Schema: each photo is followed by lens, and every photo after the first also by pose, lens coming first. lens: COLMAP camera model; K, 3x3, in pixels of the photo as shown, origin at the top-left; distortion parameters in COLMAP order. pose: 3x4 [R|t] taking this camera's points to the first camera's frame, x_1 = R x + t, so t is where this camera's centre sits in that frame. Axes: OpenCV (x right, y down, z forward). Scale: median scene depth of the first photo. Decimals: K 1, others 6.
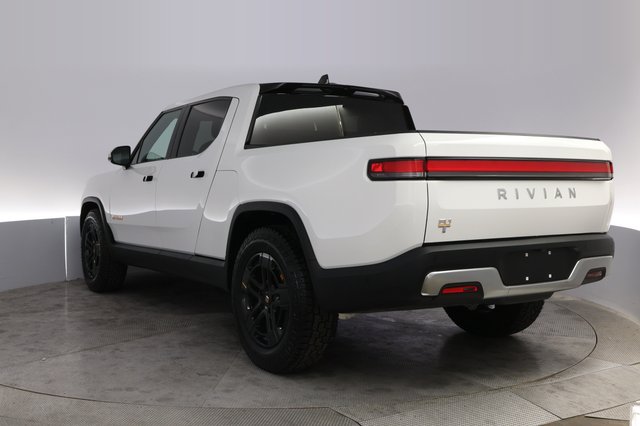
lens RADIAL K [[537.8, 0, 320.0], [0, 537.8, 213.0], [0, 0, 1]] dist [0.015708, 0.008758]
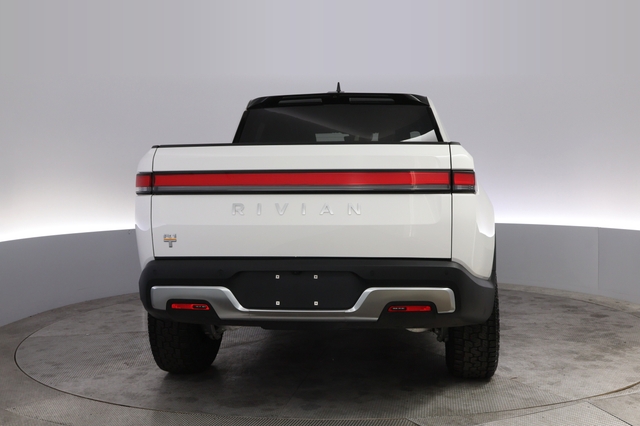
lens RADIAL K [[546.4, 0, 319.9], [0, 546.4, 238.6], [0, 0, 1]] dist [-0.002152, 0.000029]
pose [[0.888537, 0.037362, -0.457281, 0.849567], [-0.027014, 0.999210, 0.029151, -0.014905], [0.458009, -0.013549, 0.888844, 0.207186]]
